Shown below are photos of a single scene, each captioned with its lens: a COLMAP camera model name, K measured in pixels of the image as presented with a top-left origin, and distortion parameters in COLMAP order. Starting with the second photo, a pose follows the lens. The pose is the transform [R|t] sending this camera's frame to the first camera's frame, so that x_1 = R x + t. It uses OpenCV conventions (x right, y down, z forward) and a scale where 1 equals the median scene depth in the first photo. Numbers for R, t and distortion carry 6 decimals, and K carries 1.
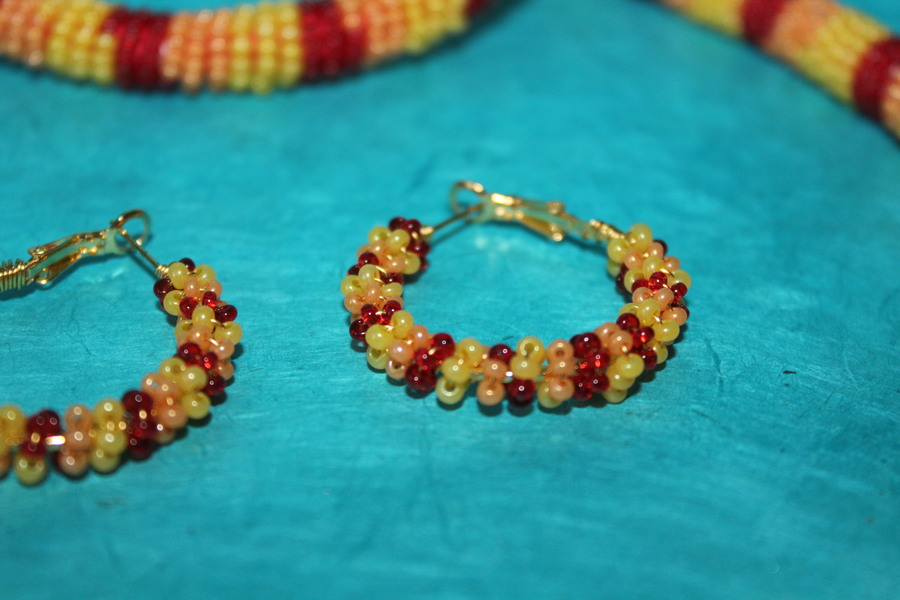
lens RADIAL K [[1675.0, 0, 450.0], [0, 1675.0, 300.0], [0, 0, 1]] dist [-0.022682, 0.172672]
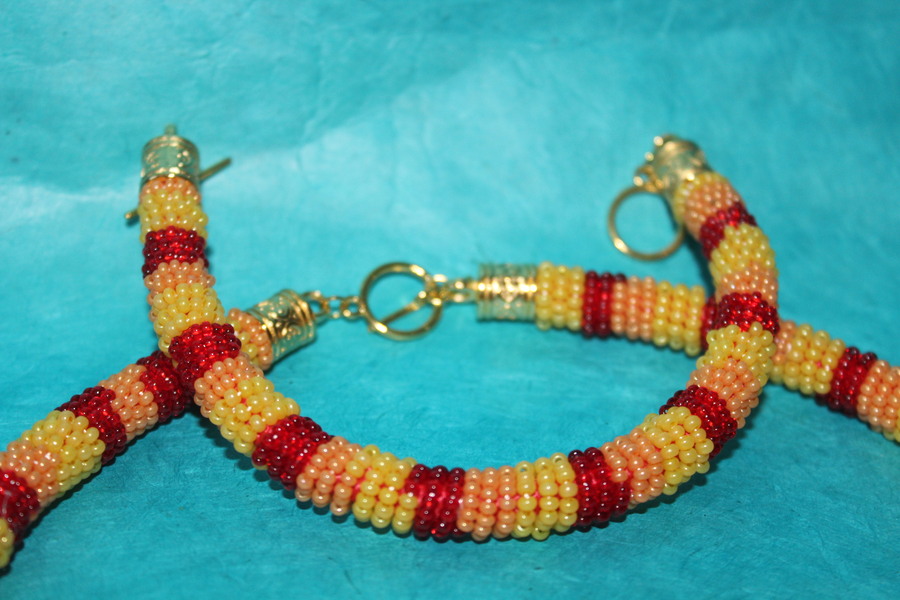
lens RADIAL K [[1681.8, 0, 453.8], [0, 1681.8, 301.7], [0, 0, 1]] dist [0.007339, 0.038022]
pose [[0.999964, 0.004817, 0.007045, -0.217073], [-0.004186, 0.996195, -0.087057, -0.223484], [-0.007438, 0.087025, 0.996178, -0.168678]]
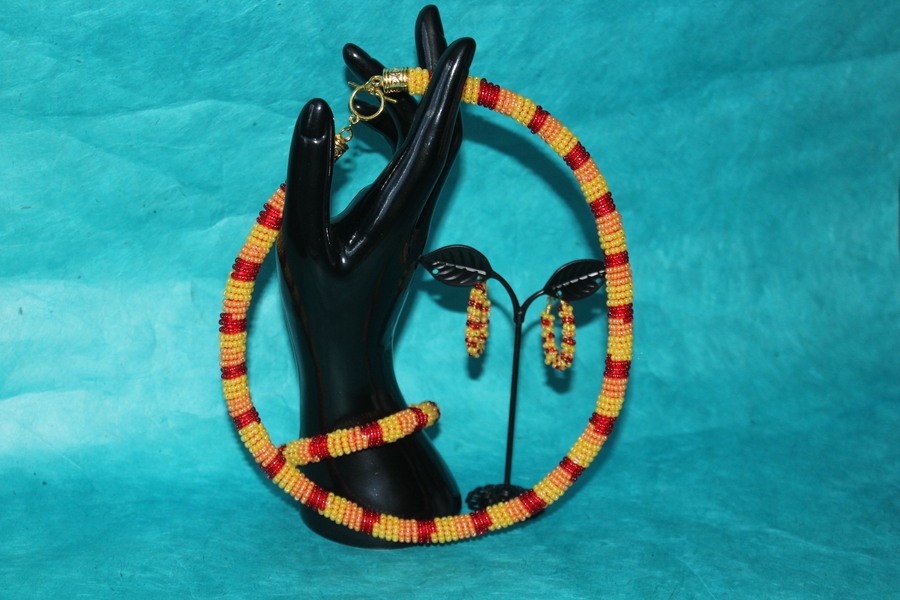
lens RADIAL K [[1681.8, 0, 453.8], [0, 1681.8, 301.7], [0, 0, 1]] dist [0.007339, 0.038022]
pose [[0.984896, -0.064659, 0.160619, -0.616676], [0.106309, 0.958036, -0.266205, 0.490218], [-0.136667, 0.279260, 0.950440, -2.985081]]
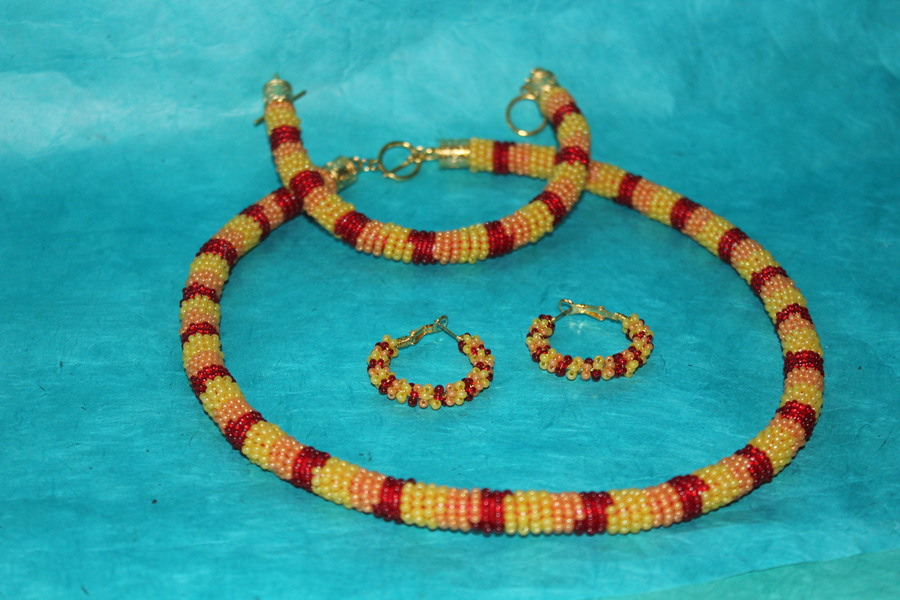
lens RADIAL K [[1675.0, 0, 450.0], [0, 1675.0, 300.0], [0, 0, 1]] dist [-0.022682, 0.172672]
pose [[0.999058, -0.039324, 0.018351, -0.229978], [0.040115, 0.998182, -0.044974, 0.041778], [-0.016549, 0.045668, 0.998820, -1.679871]]
